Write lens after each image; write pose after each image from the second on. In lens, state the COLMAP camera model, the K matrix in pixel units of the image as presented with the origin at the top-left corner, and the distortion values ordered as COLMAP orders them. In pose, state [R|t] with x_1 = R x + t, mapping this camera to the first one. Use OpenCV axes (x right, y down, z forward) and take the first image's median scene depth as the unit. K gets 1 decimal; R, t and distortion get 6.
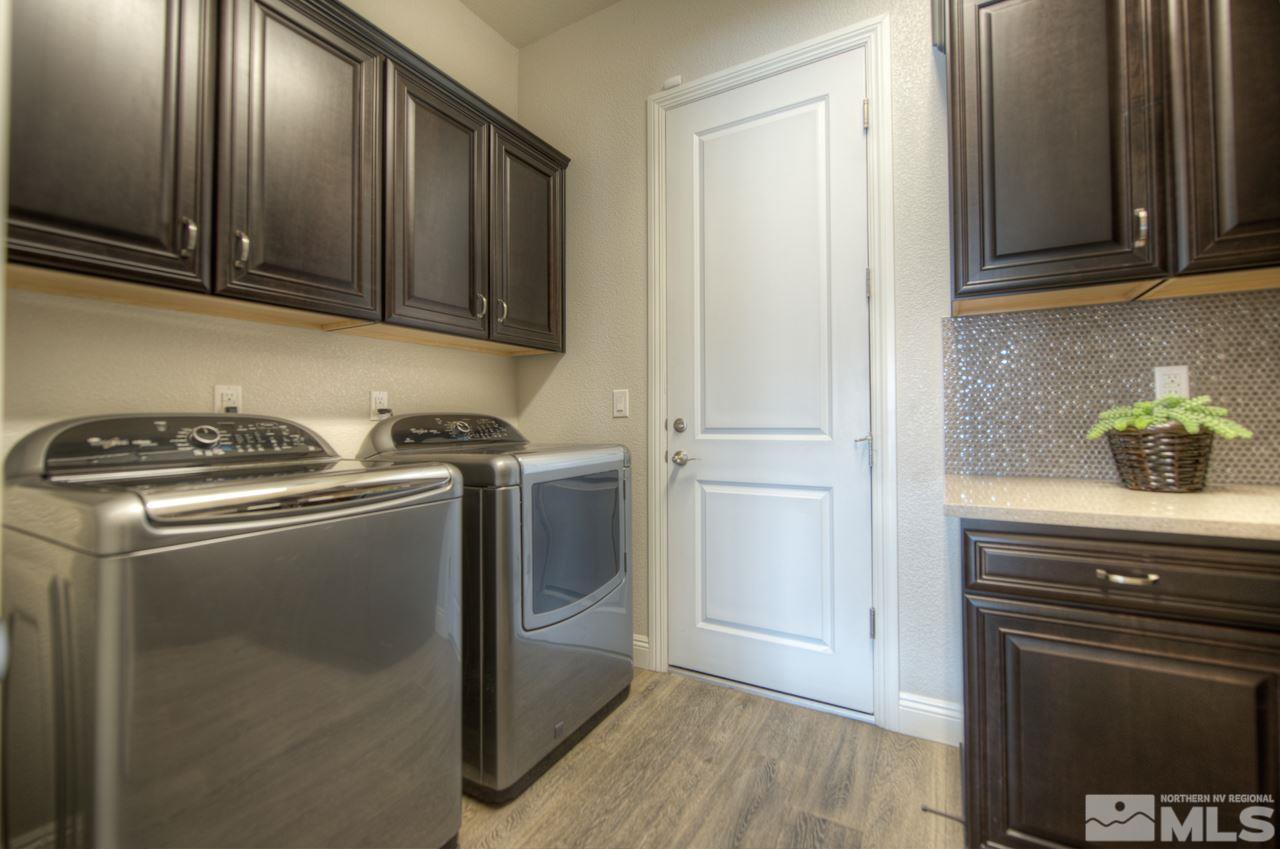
lens RADIAL K [[529.1, 0, 643.4], [0, 529.1, 411.6], [0, 0, 1]] dist [-0.004301, -0.000613]
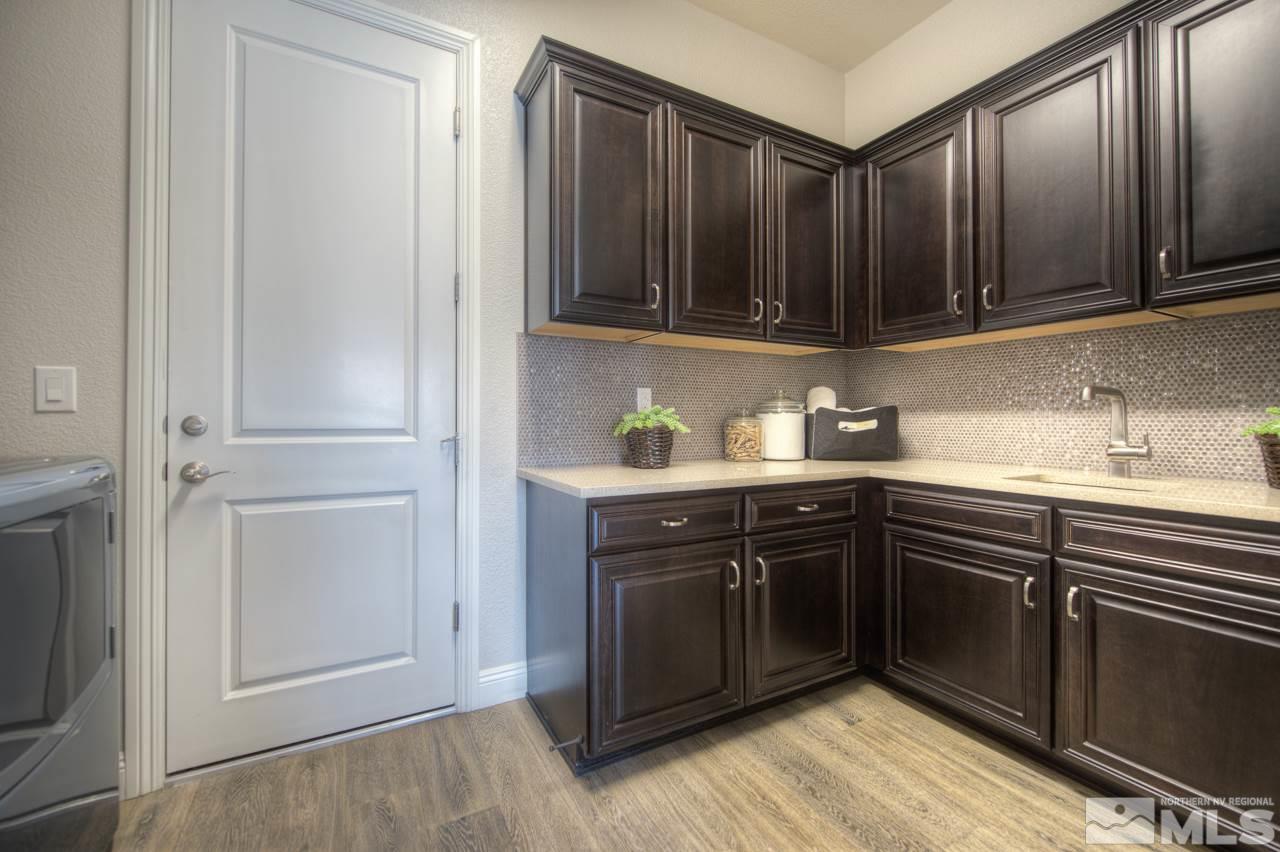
lens RADIAL K [[529.1, 0, 643.0], [0, 529.1, 420.8], [0, 0, 1]] dist [-0.004301, -0.000613]
pose [[0.520662, 0.009371, 0.853712, -0.262690], [-0.020521, 0.999788, 0.001541, 0.007208], [-0.853516, -0.018322, 0.520744, 0.151982]]
